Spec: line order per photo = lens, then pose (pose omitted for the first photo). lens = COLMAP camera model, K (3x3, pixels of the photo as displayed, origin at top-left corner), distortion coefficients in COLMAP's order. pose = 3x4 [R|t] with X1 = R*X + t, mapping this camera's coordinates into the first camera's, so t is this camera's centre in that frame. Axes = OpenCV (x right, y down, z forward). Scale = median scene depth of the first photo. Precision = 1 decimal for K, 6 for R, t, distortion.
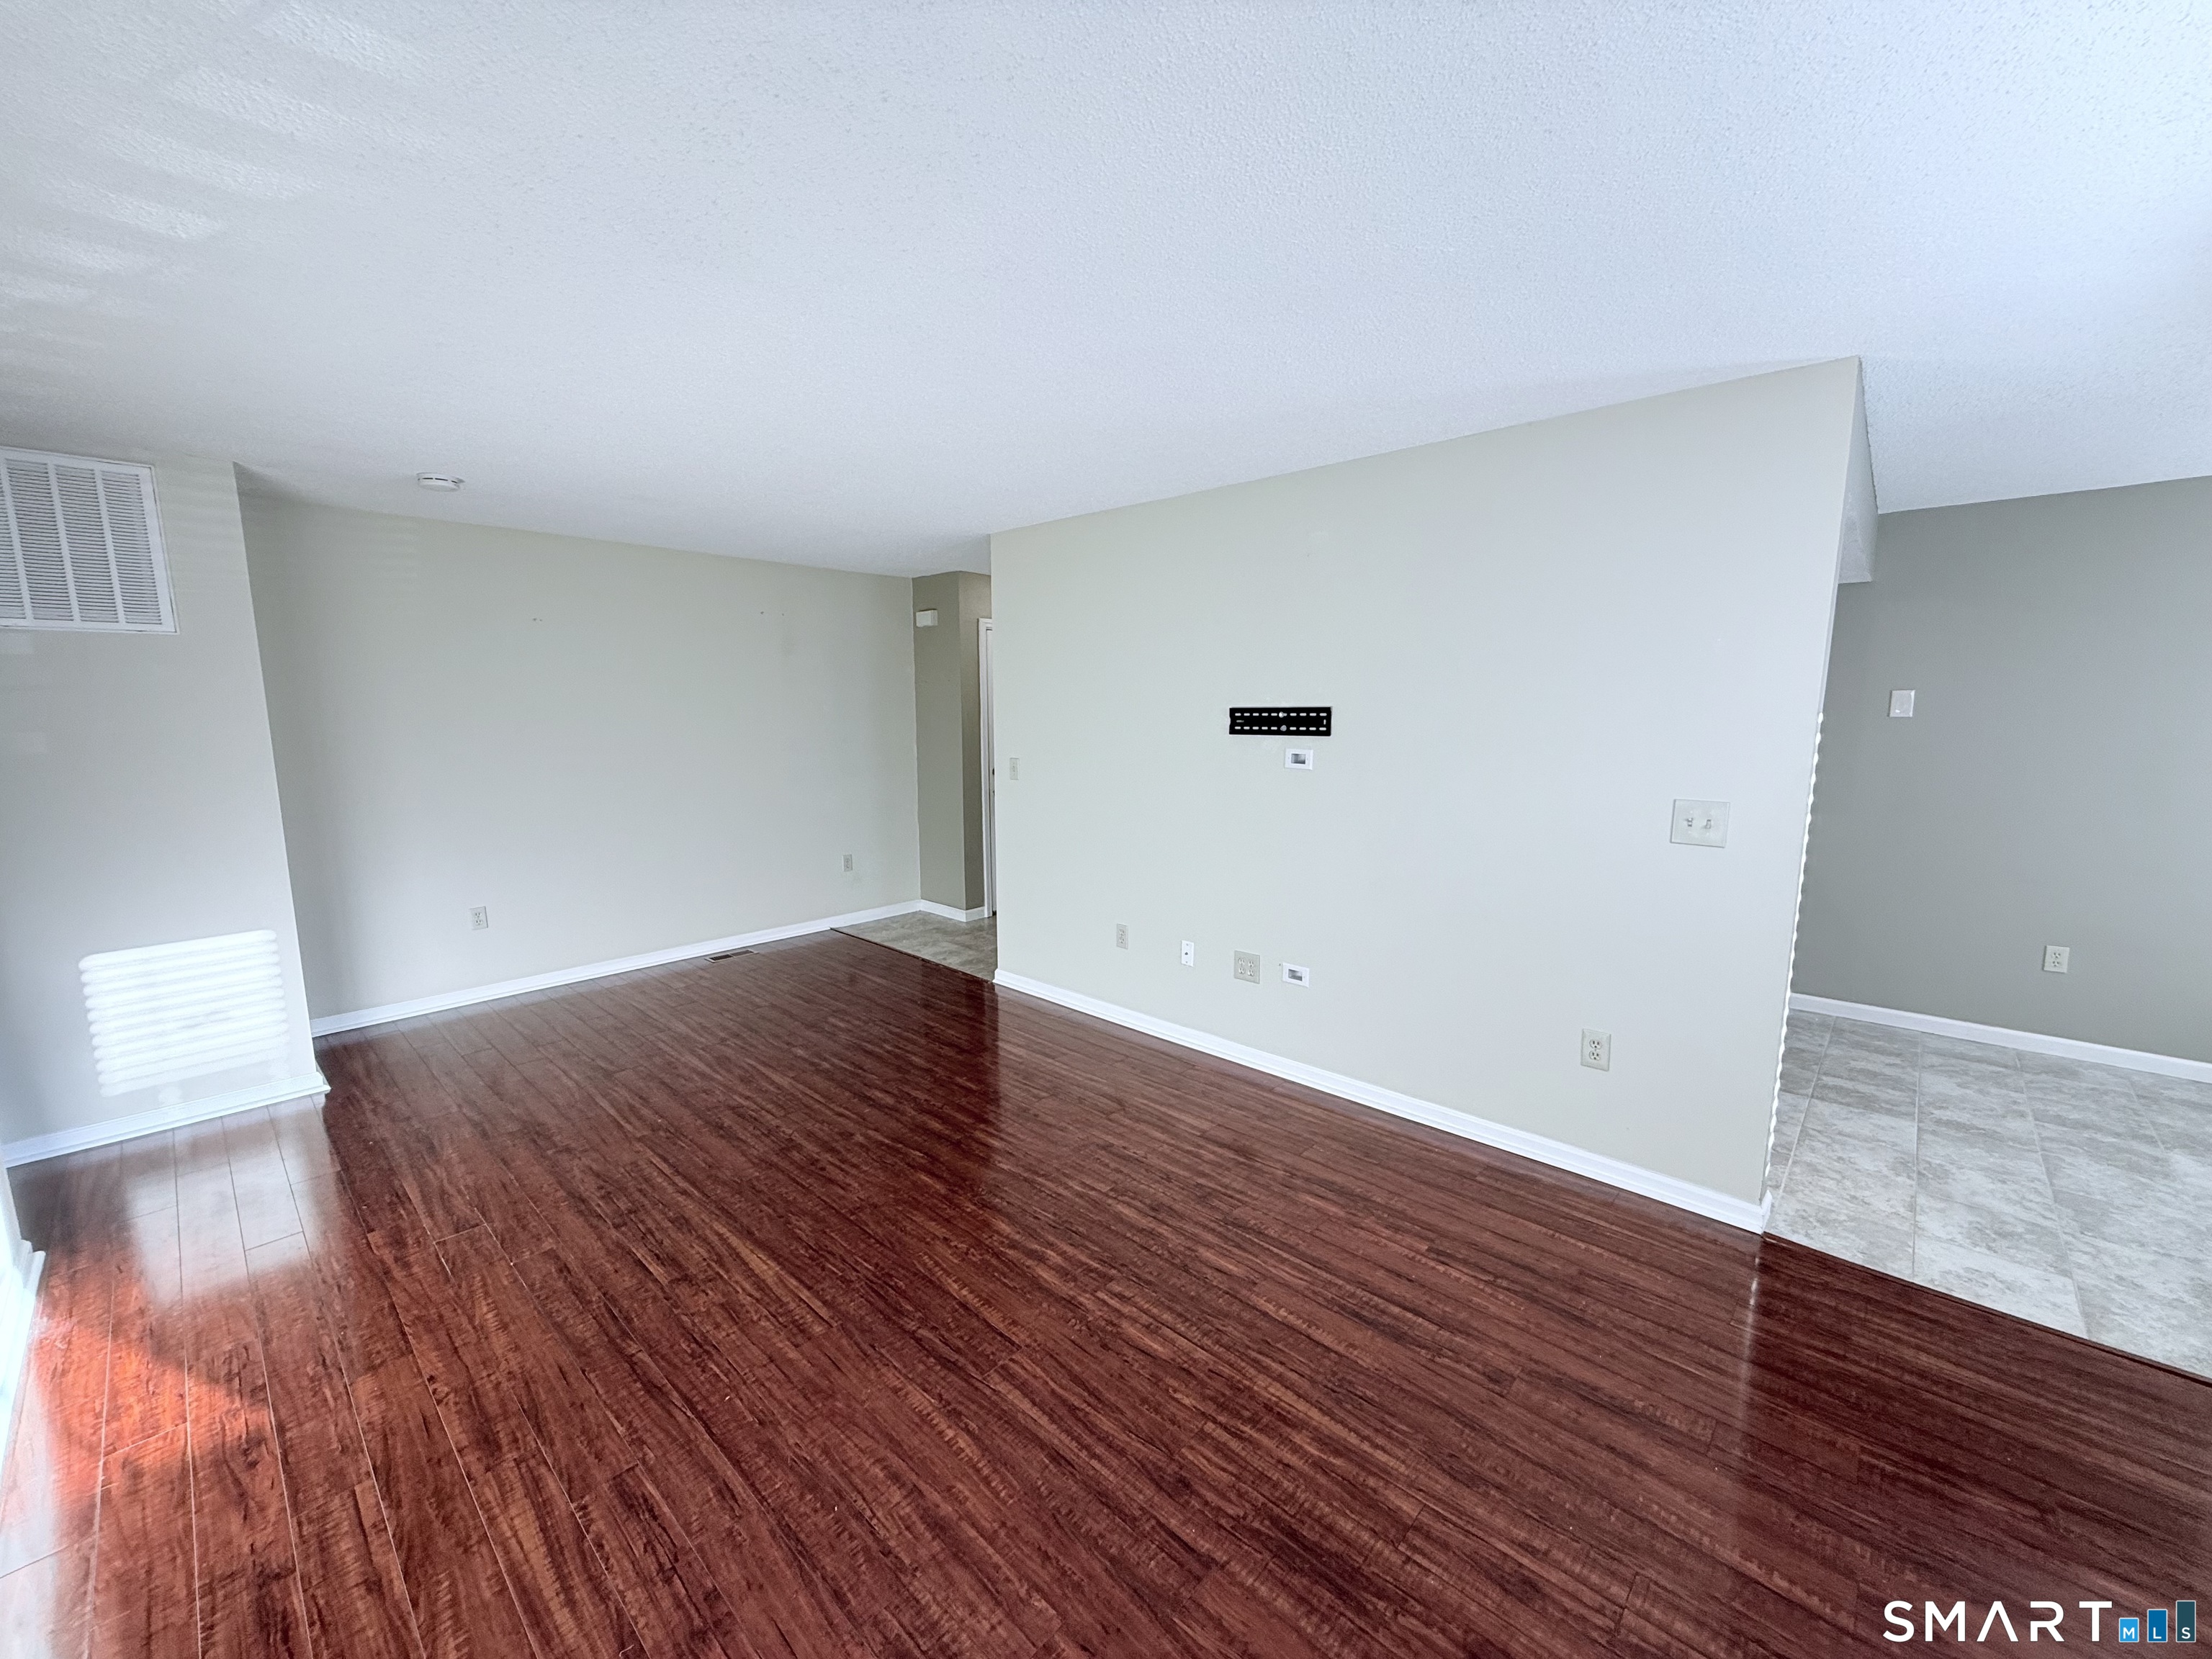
lens RADIAL K [[877.6, 0, 1118.7], [0, 877.6, 843.9], [0, 0, 1]] dist [0.001117, 0.000383]
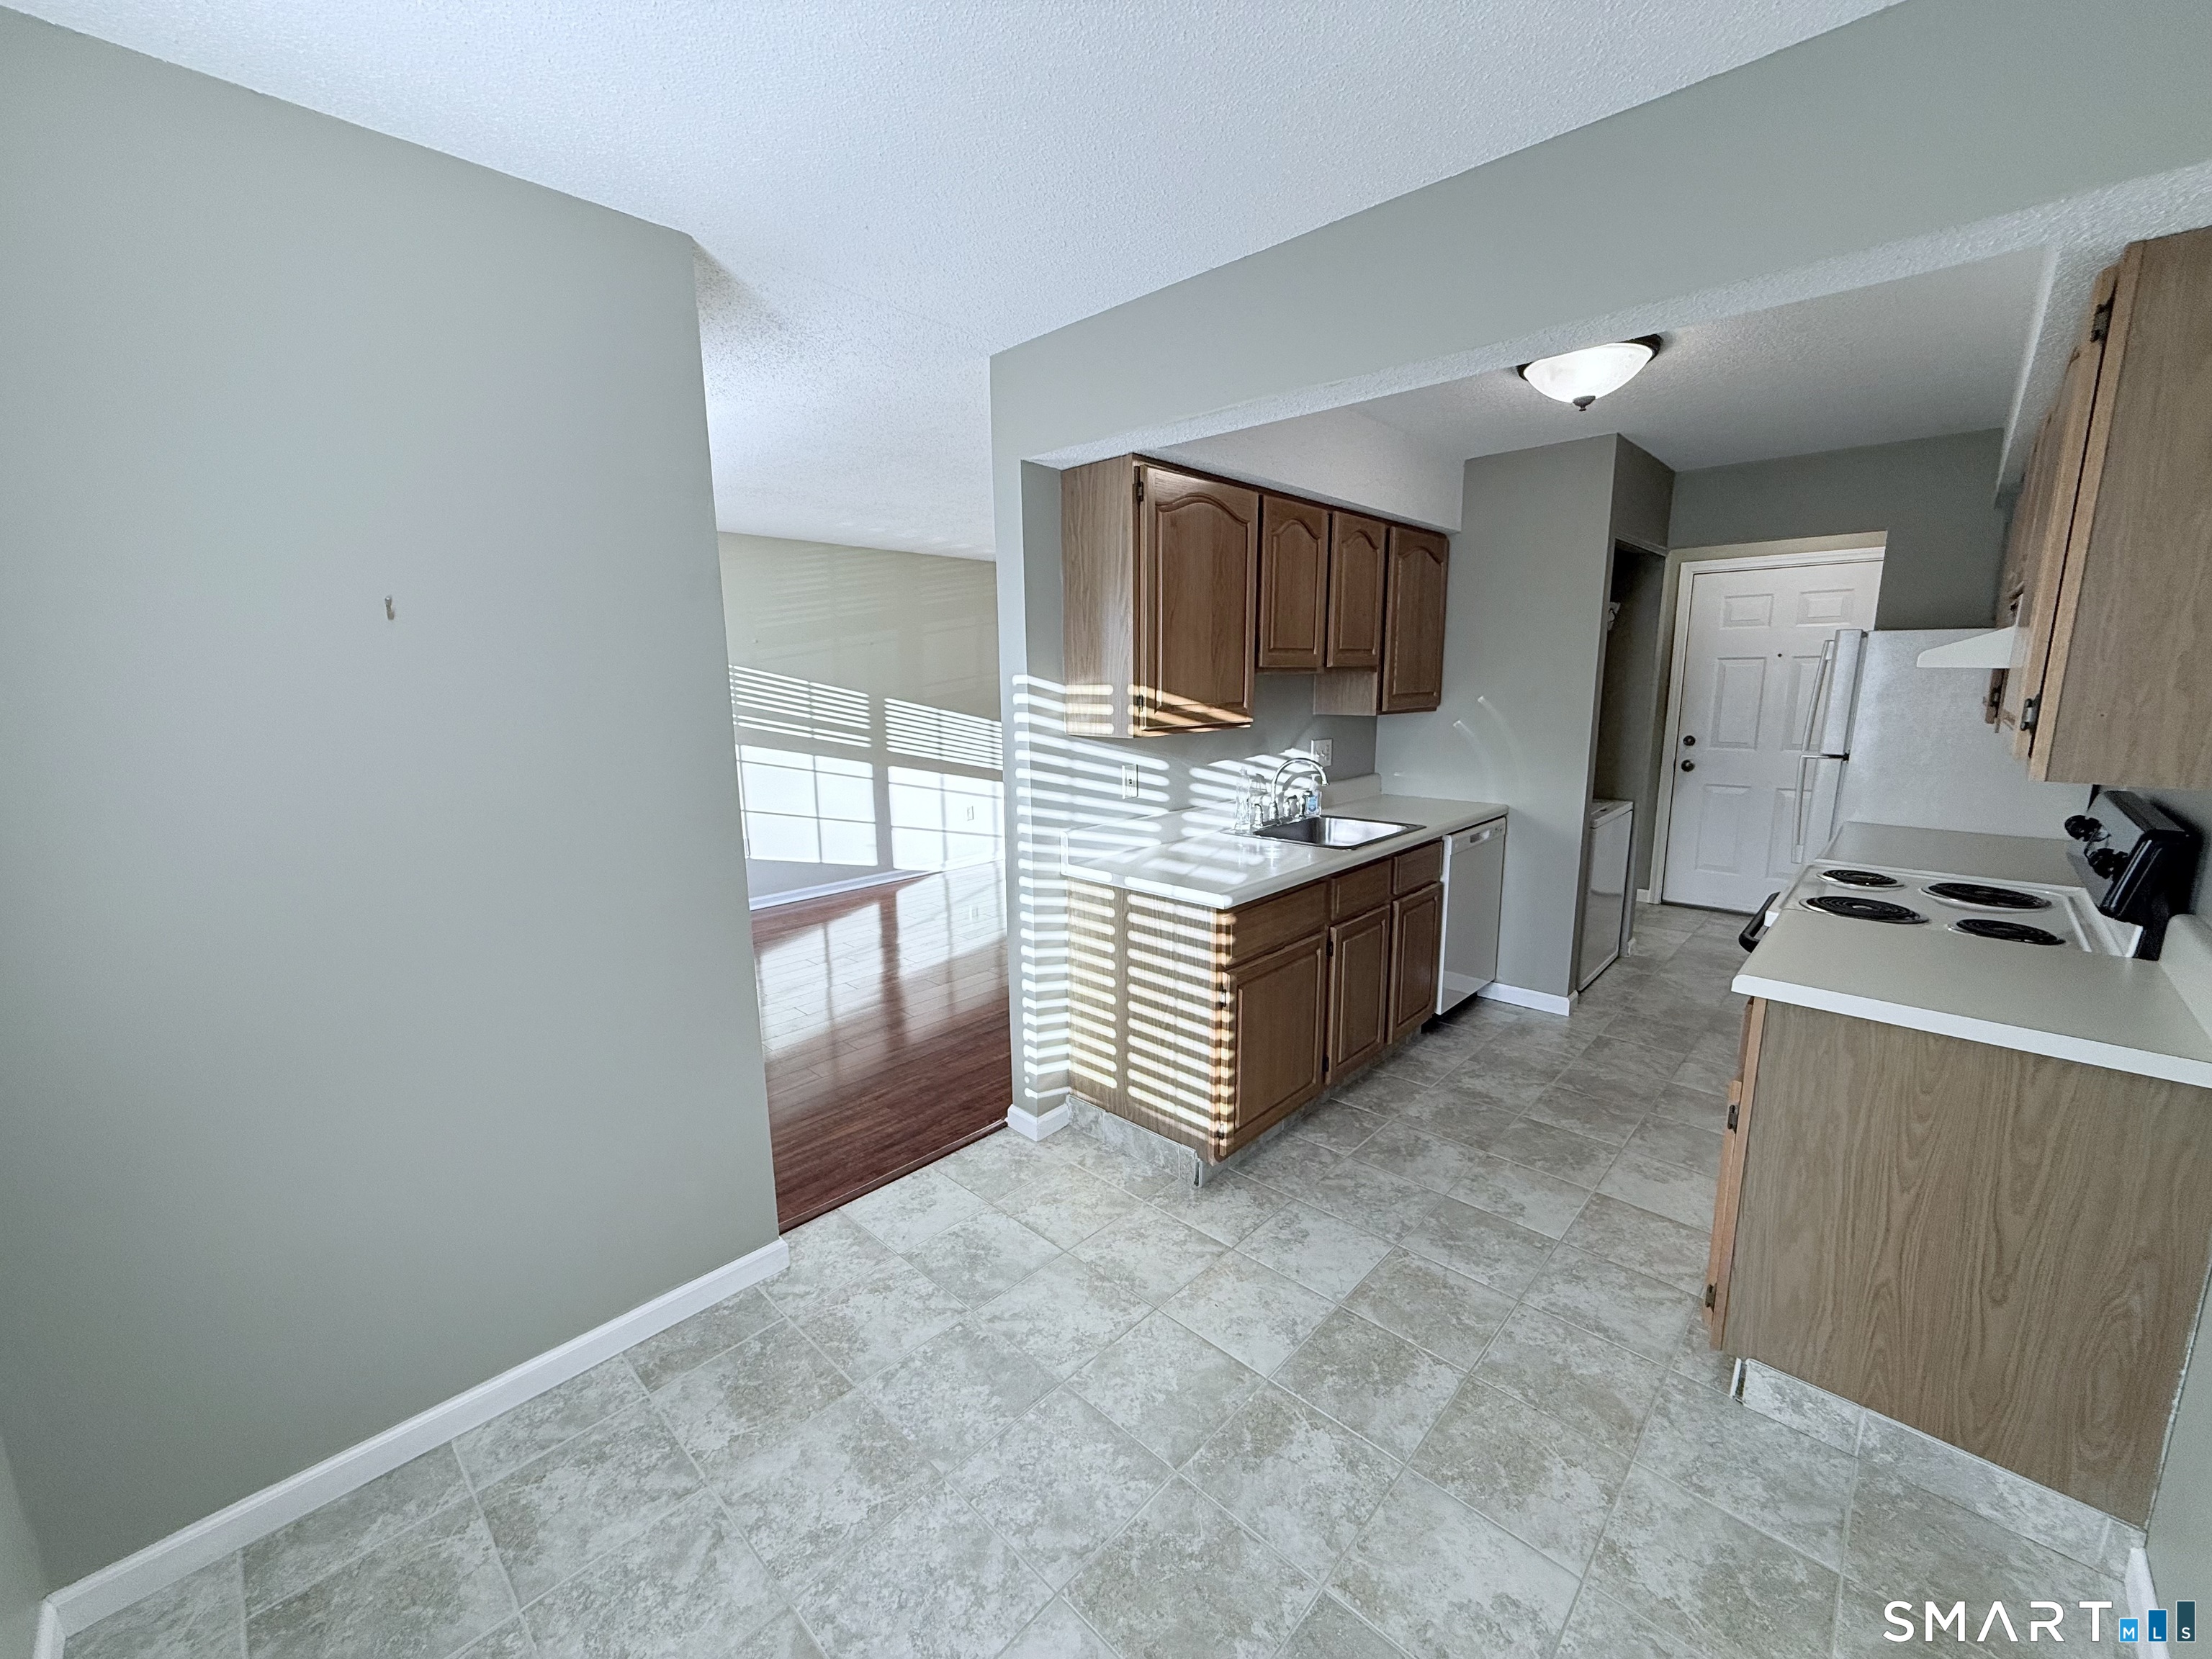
lens RADIAL K [[877.6, 0, 1102.7], [0, 877.6, 826.4], [0, 0, 1]] dist [0.001117, 0.000383]
pose [[-0.019280, 0.174606, -0.984450, 1.422709], [-0.148693, 0.973182, 0.175520, -0.128026], [0.988695, 0.149765, 0.007200, 0.830827]]
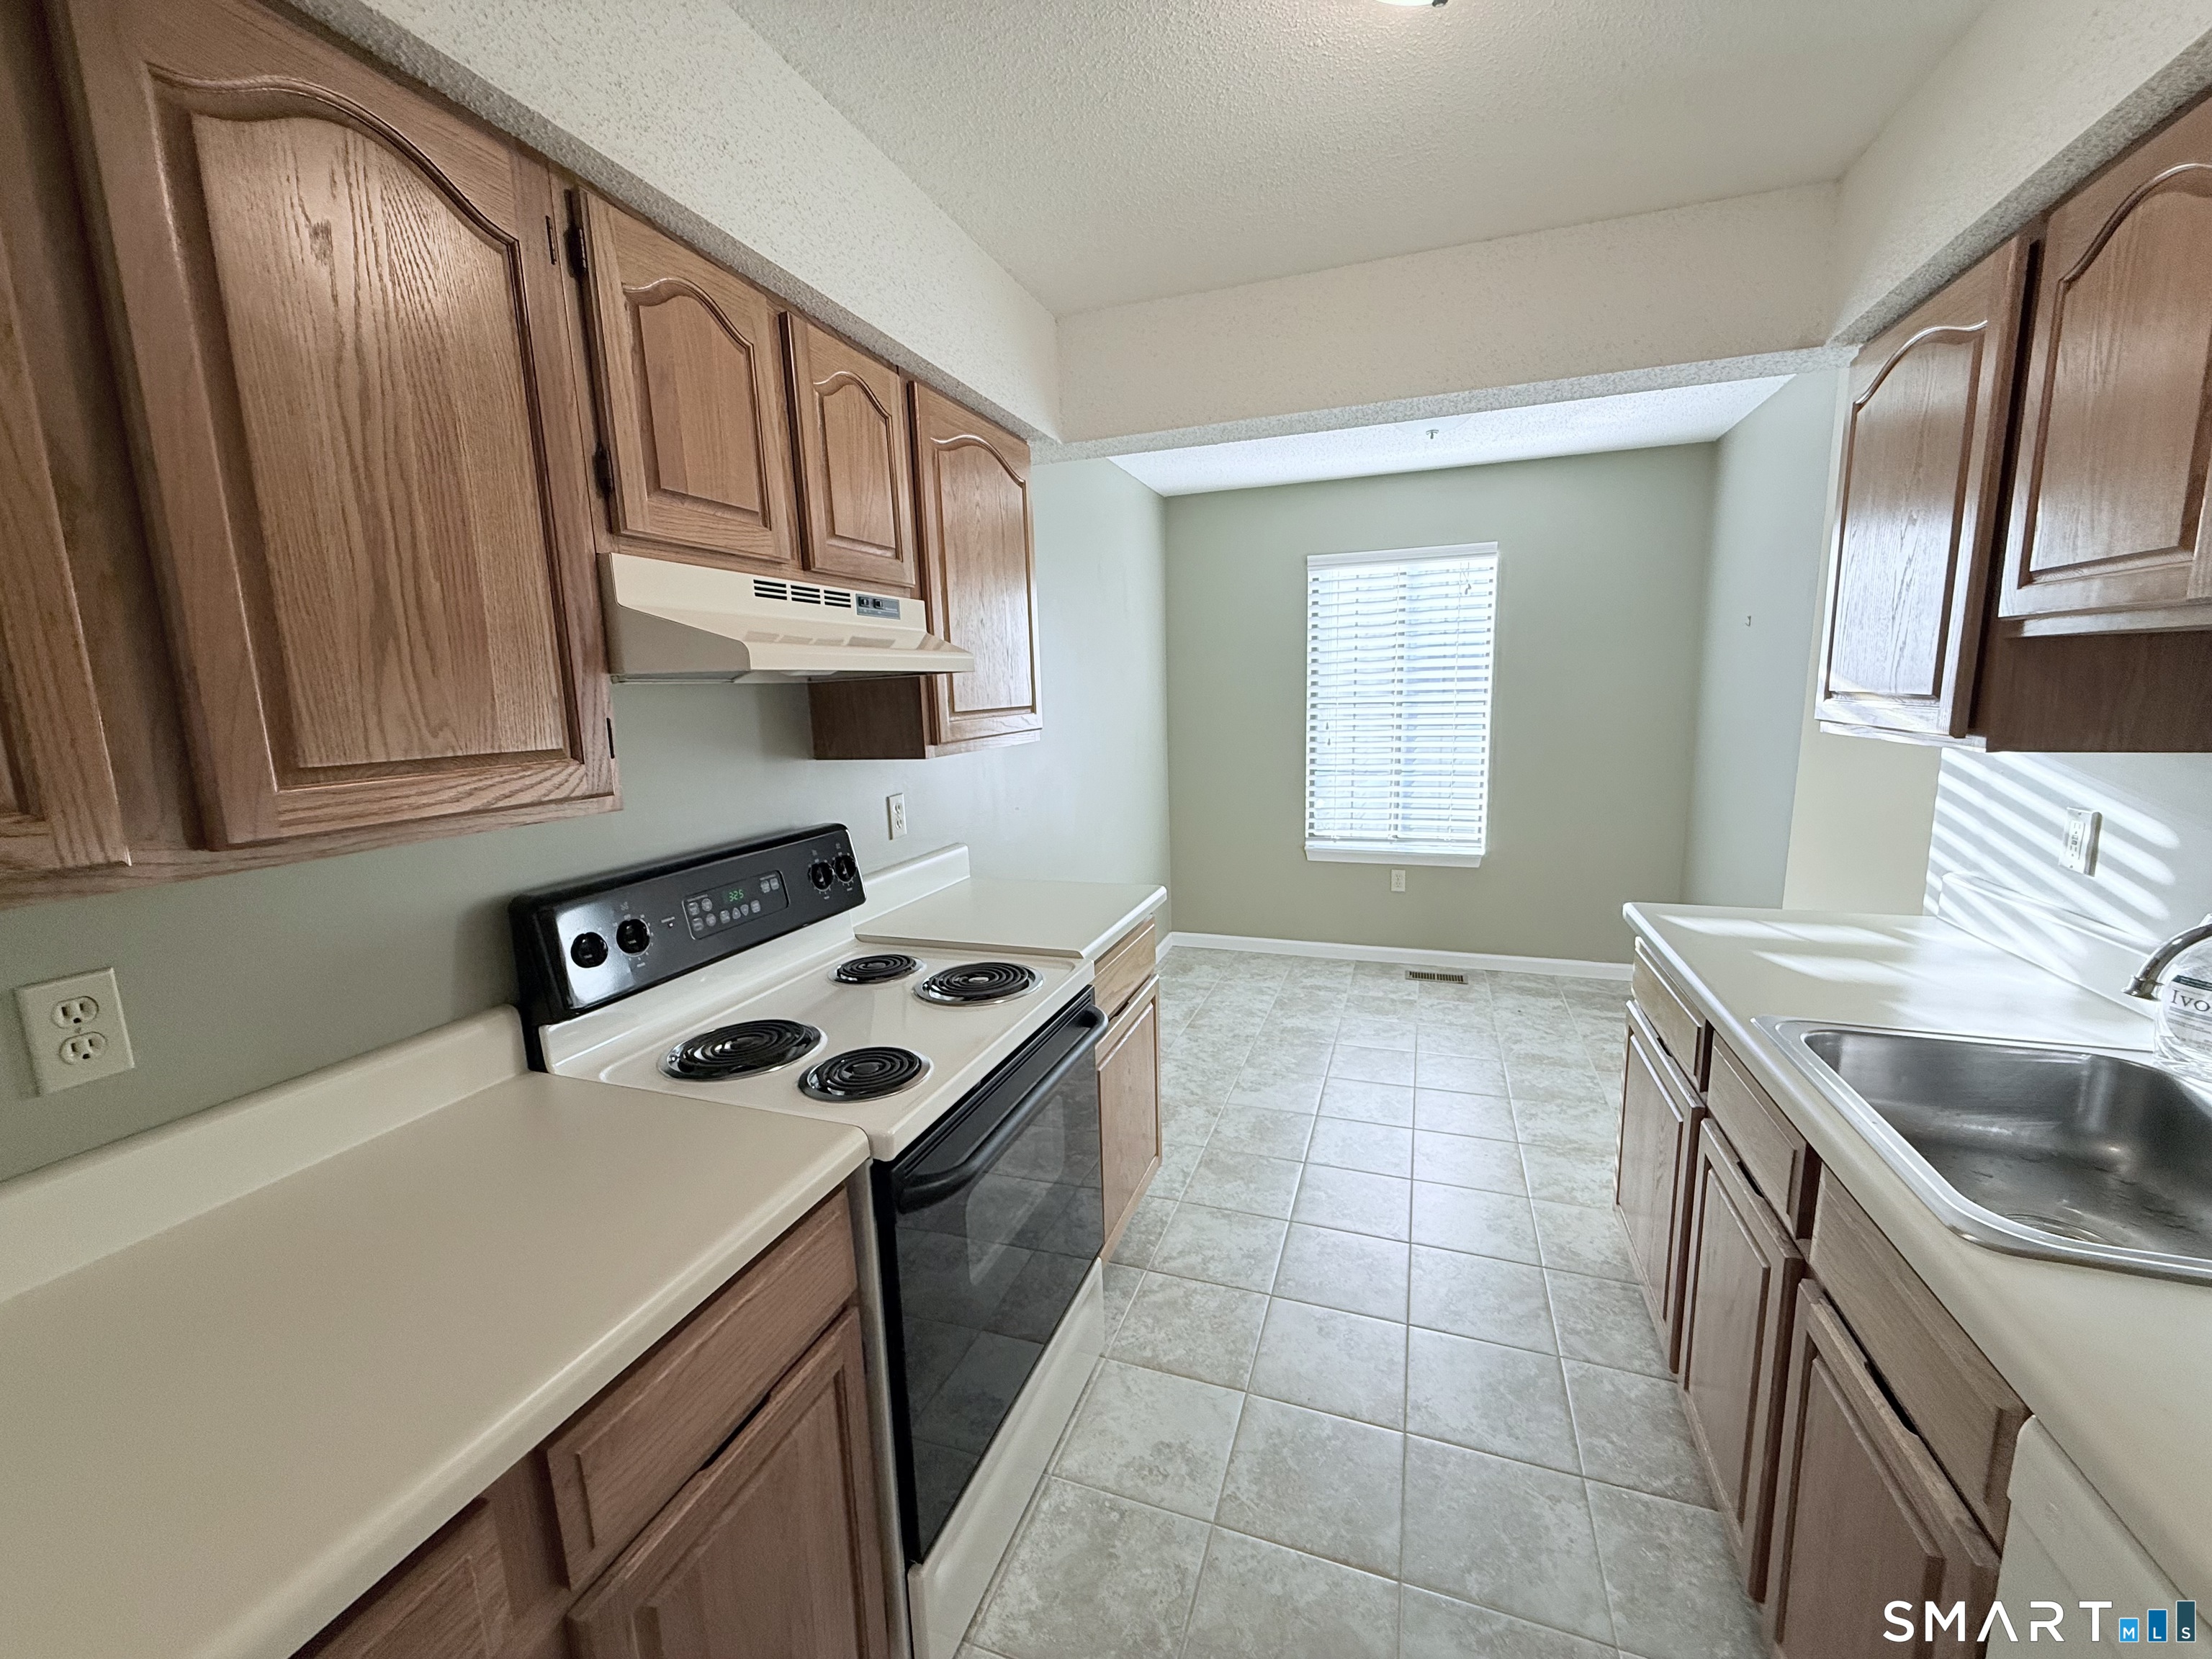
lens RADIAL K [[877.6, 0, 1104.6], [0, 877.6, 832.6], [0, 0, 1]] dist [0.001117, 0.000383]
pose [[-0.386811, -0.137443, 0.911859, 0.263383], [0.179727, 0.958632, 0.220733, -0.222623], [-0.904475, 0.249267, -0.346107, 1.512470]]
